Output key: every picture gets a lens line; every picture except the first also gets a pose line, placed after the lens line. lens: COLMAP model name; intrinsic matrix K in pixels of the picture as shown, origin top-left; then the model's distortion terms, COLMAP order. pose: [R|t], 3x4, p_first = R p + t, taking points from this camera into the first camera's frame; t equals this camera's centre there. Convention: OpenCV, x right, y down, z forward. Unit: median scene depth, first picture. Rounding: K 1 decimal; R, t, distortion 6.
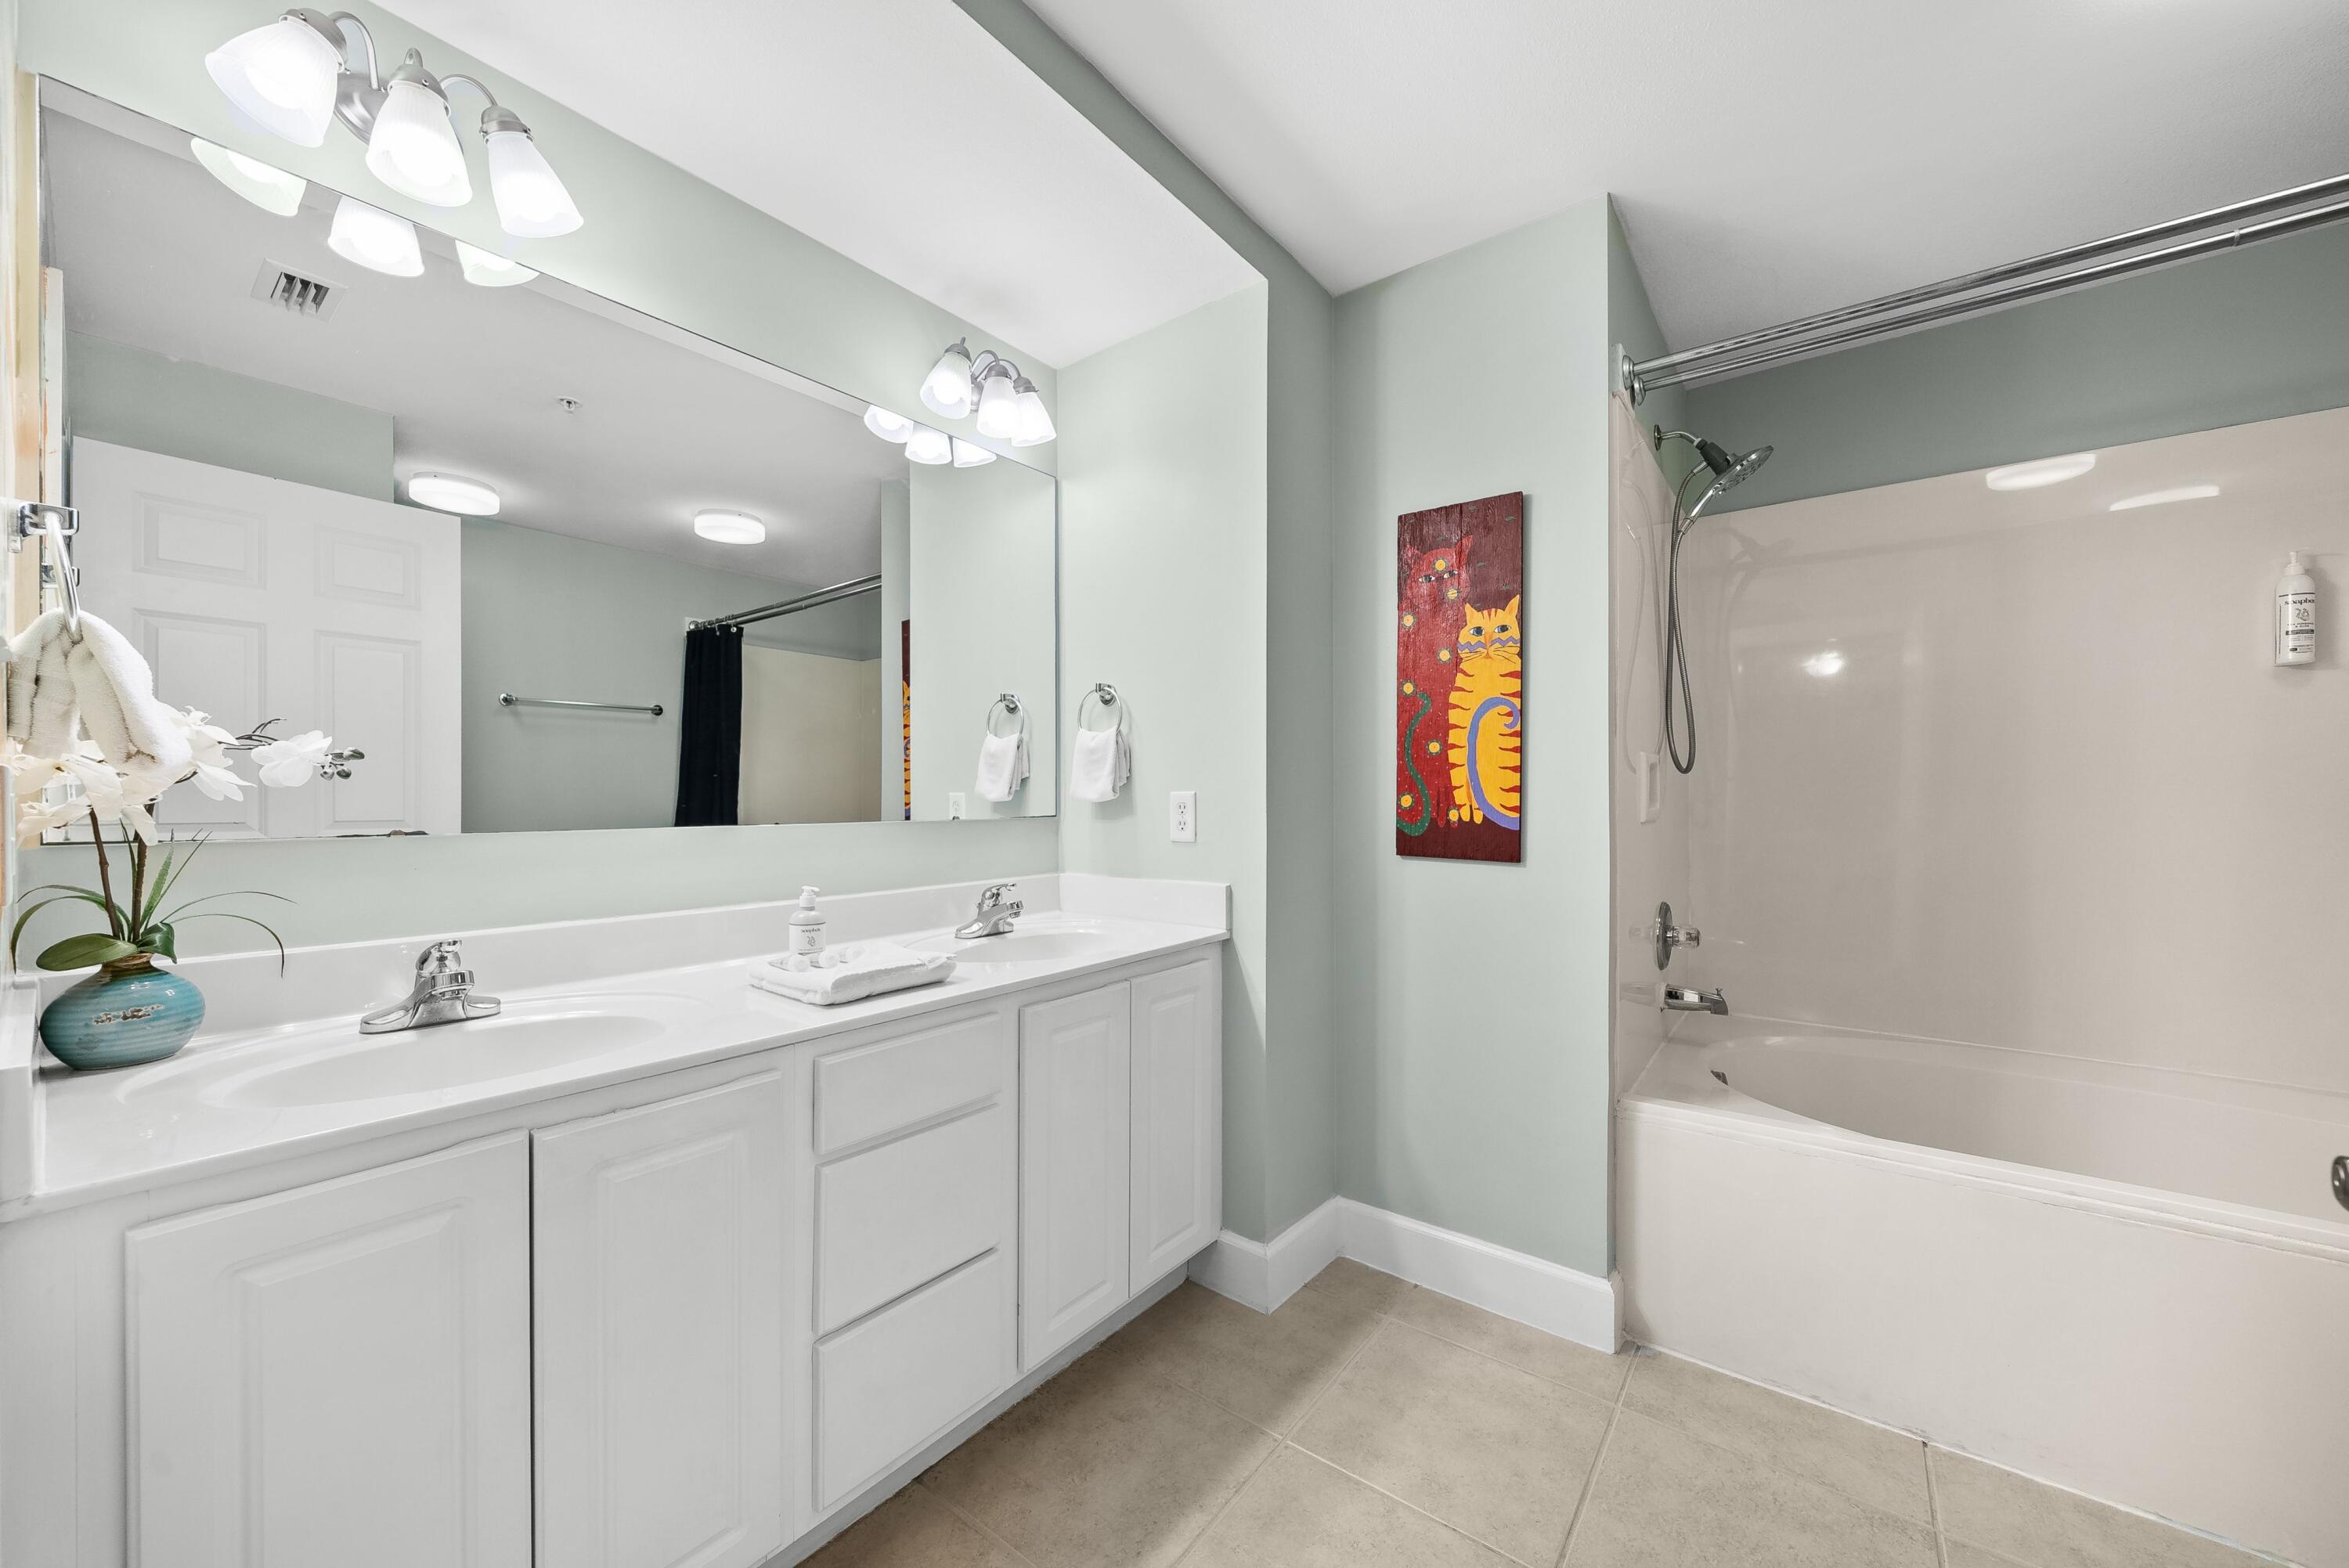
lens RADIAL K [[873.9, 0, 1174.0], [0, 873.9, 791.0], [0, 0, 1]] dist [0.003610, 0.000155]
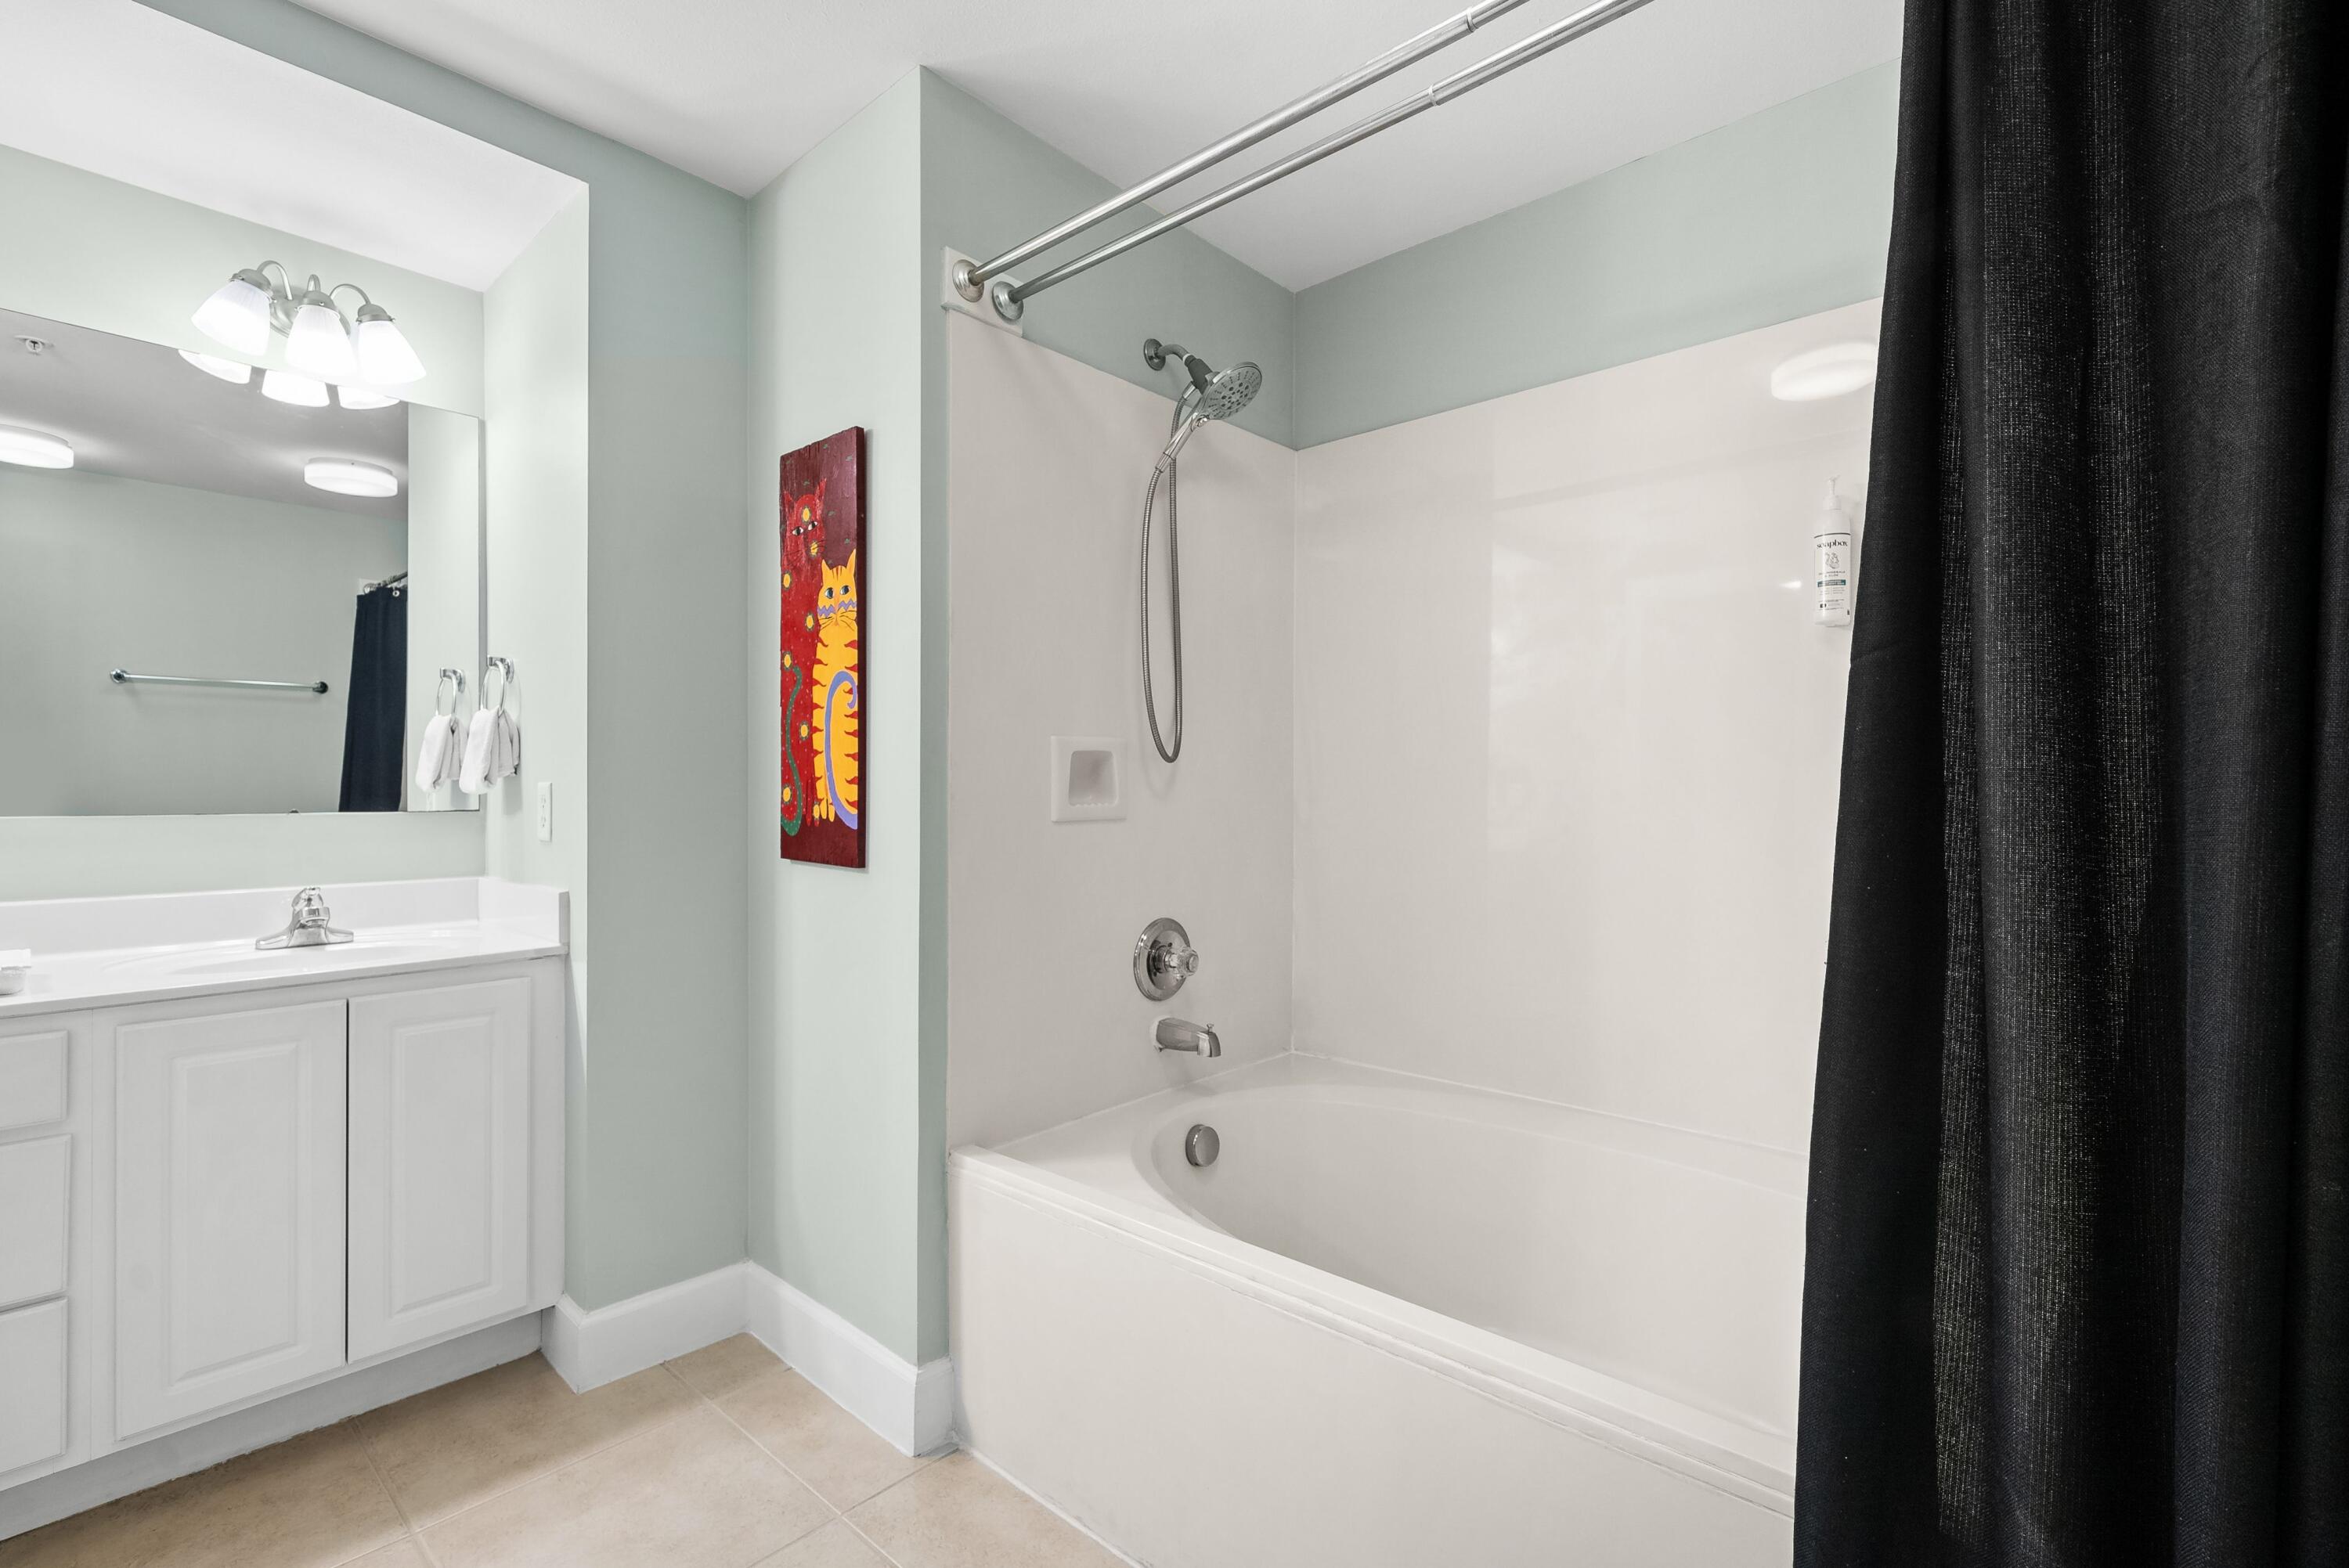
lens RADIAL K [[1059.8, 0, 1174.0], [0, 1059.8, 782.2], [0, 0, 1]] dist [0.008978, -0.000254]
pose [[0.996681, 0.003169, -0.081350, 0.755985], [-0.003032, 0.999994, 0.001810, -0.003434], [0.081355, -0.001558, 0.996684, 0.008476]]
